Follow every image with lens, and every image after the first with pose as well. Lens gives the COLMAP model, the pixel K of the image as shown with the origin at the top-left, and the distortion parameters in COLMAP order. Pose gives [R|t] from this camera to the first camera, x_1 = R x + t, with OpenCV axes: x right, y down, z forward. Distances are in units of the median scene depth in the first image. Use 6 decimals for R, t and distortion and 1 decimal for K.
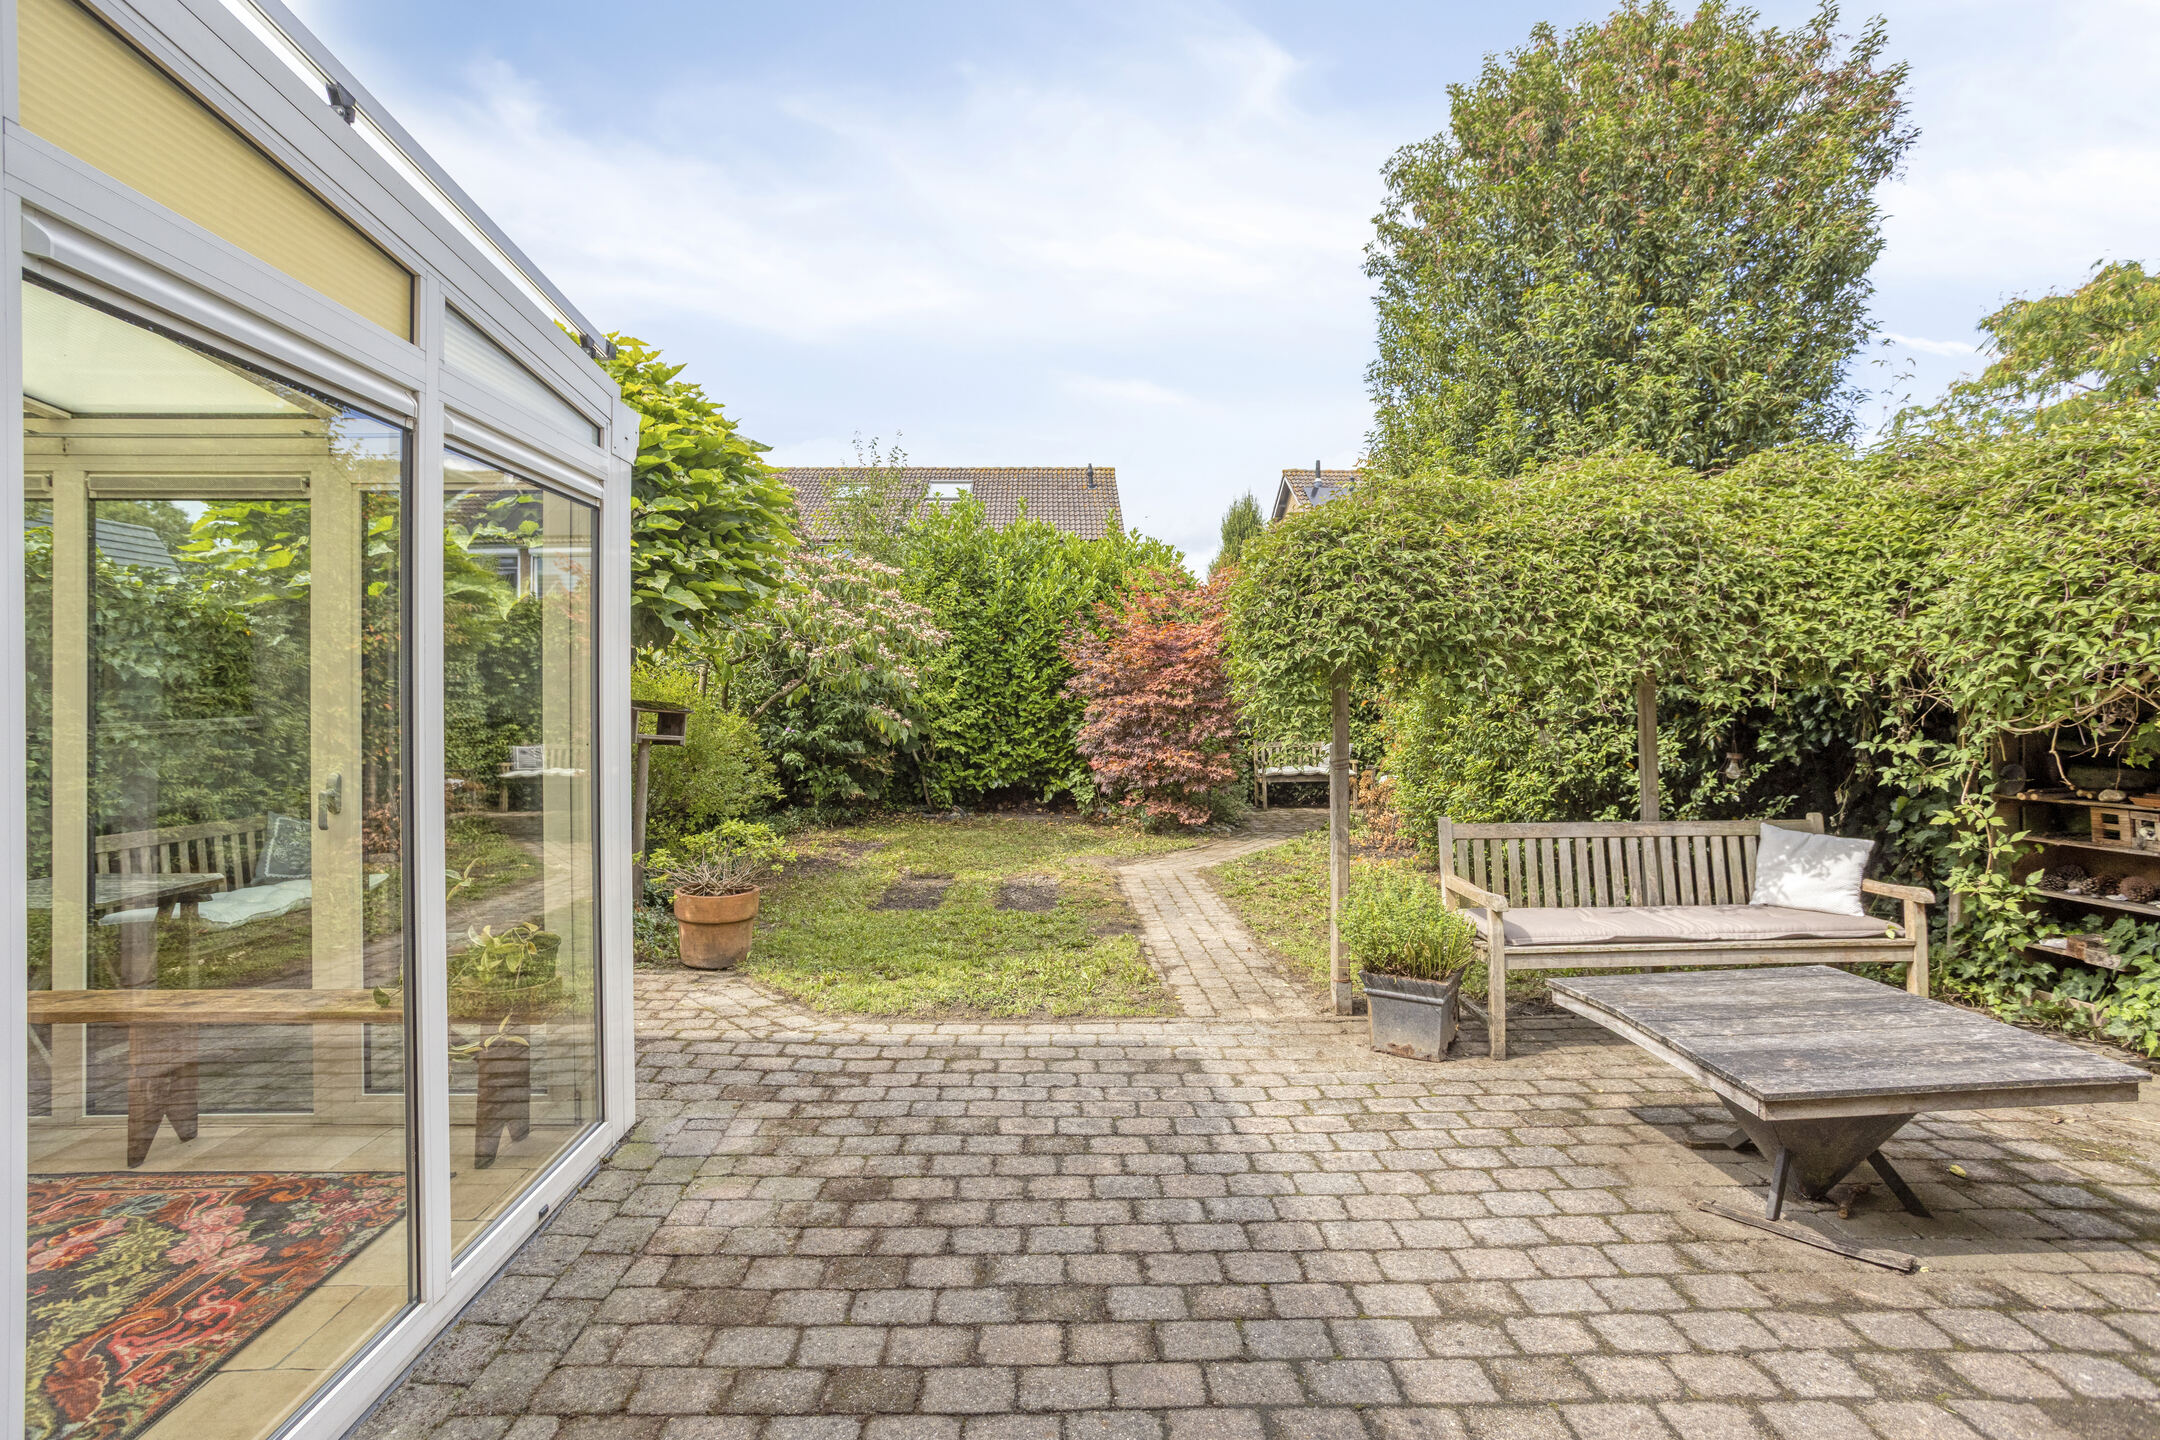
lens RADIAL K [[1049.2, 0, 1058.8], [0, 1049.2, 679.1], [0, 0, 1]] dist [-0.058400, 0.034093]
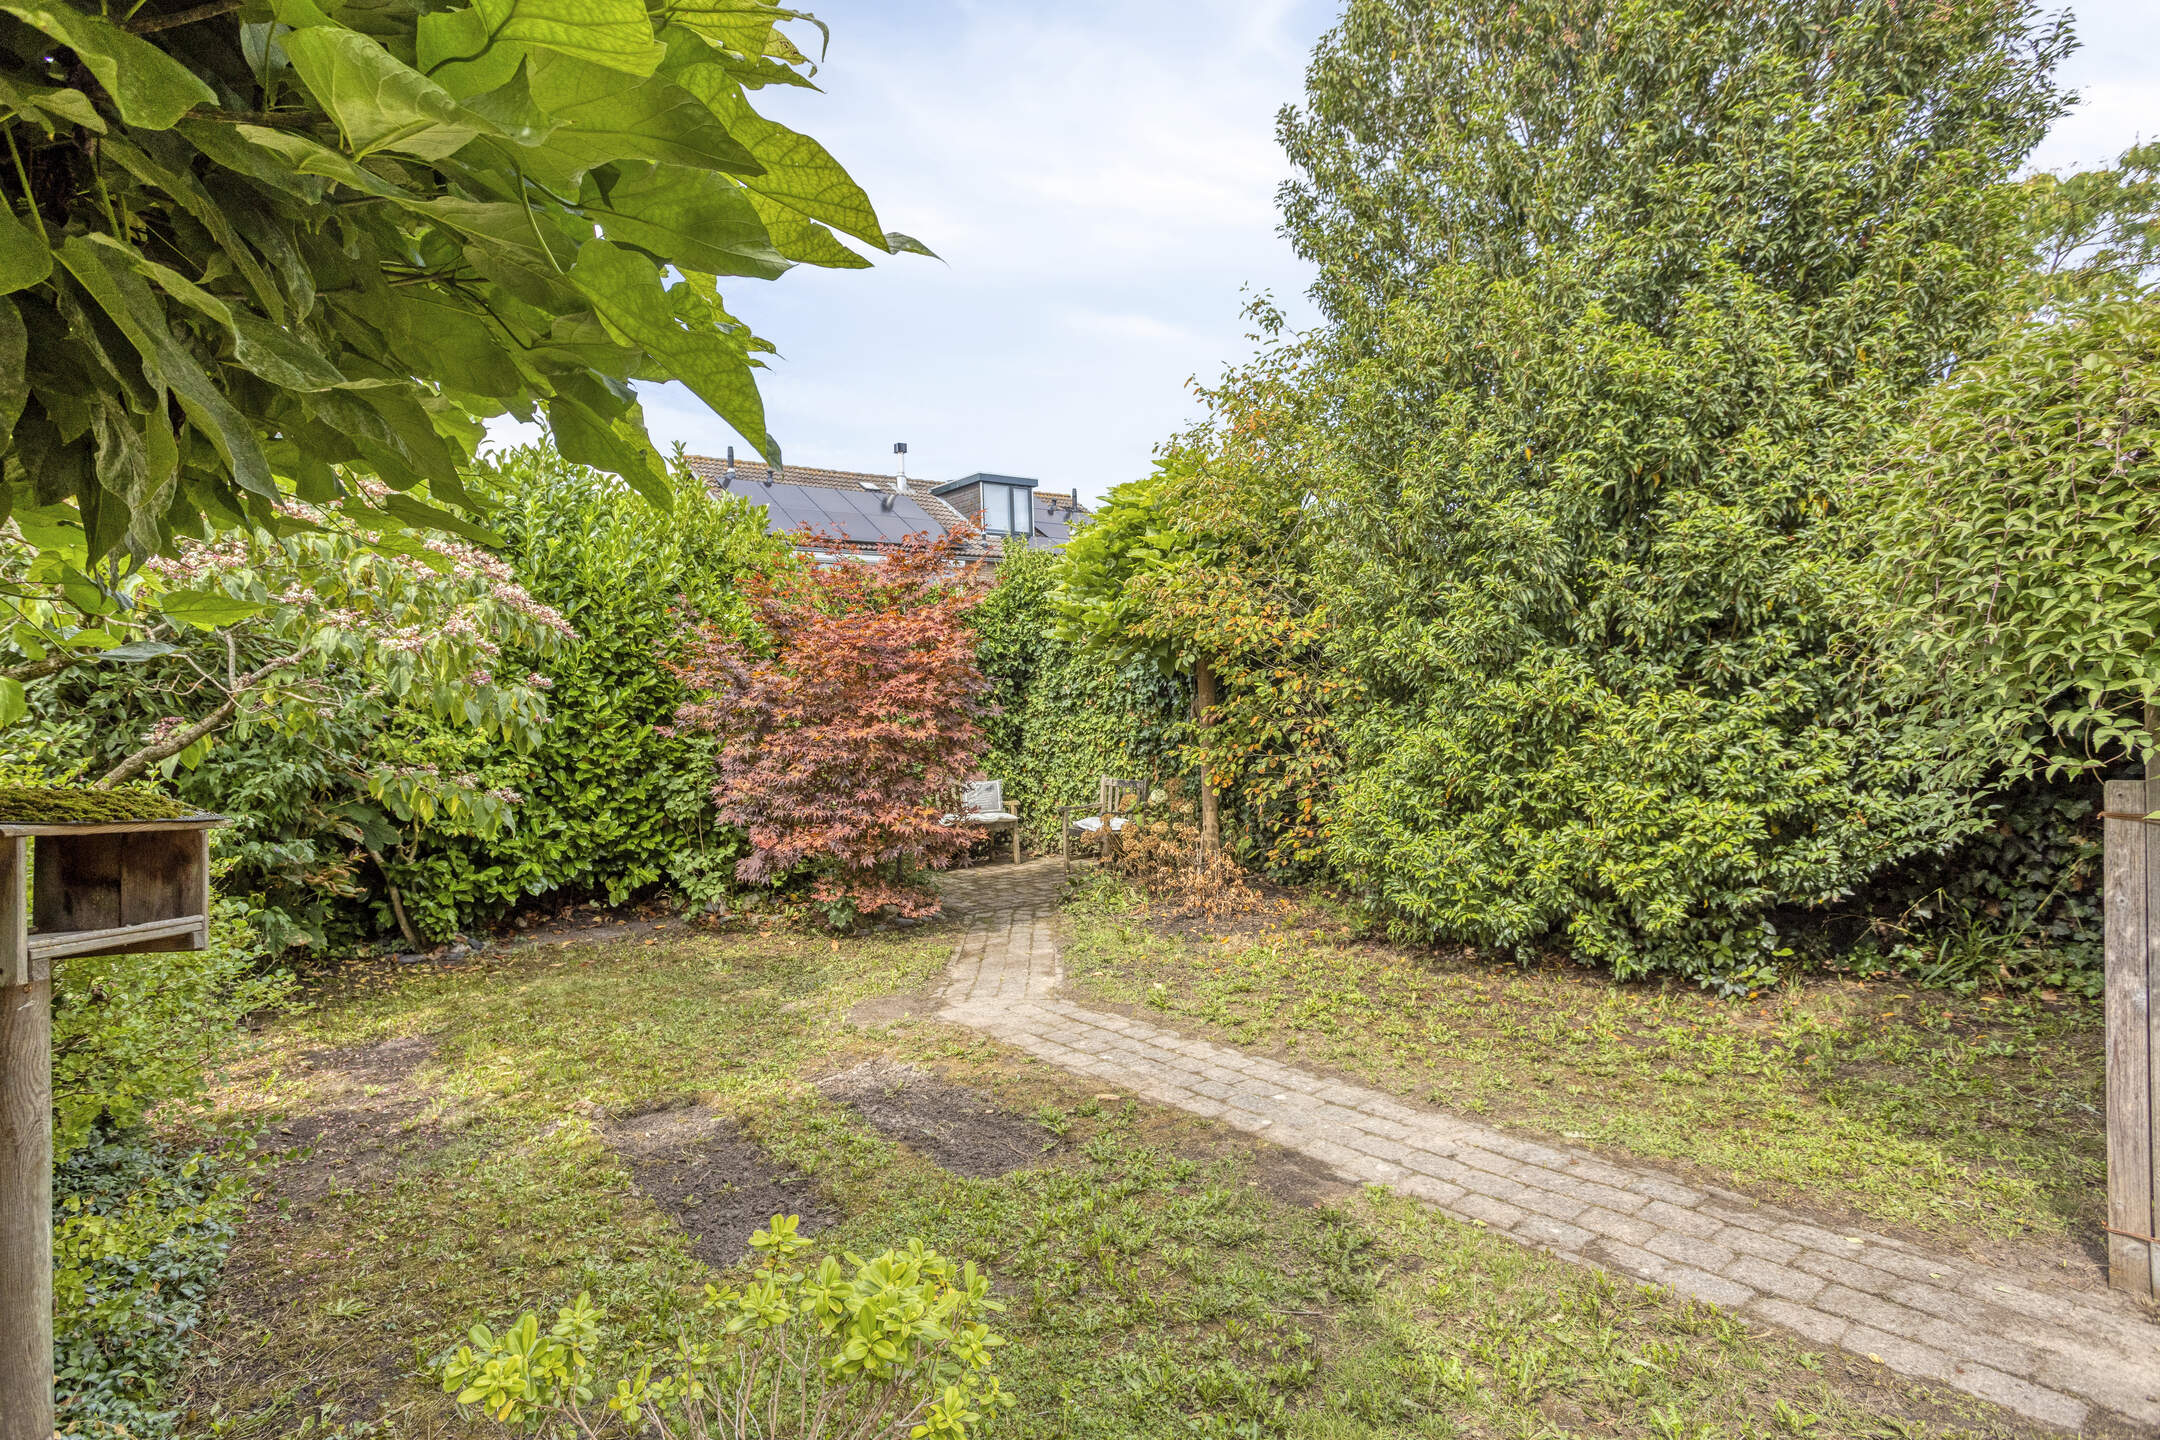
lens RADIAL K [[1098.4, 0, 1039.9], [0, 1098.4, 761.9], [0, 0, 1]] dist [-0.052307, 0.033552]
pose [[0.814789, -0.056029, 0.577043, -0.478009], [0.028697, 0.997997, 0.056382, 0.009050], [-0.579046, -0.029380, 0.814765, 0.910268]]
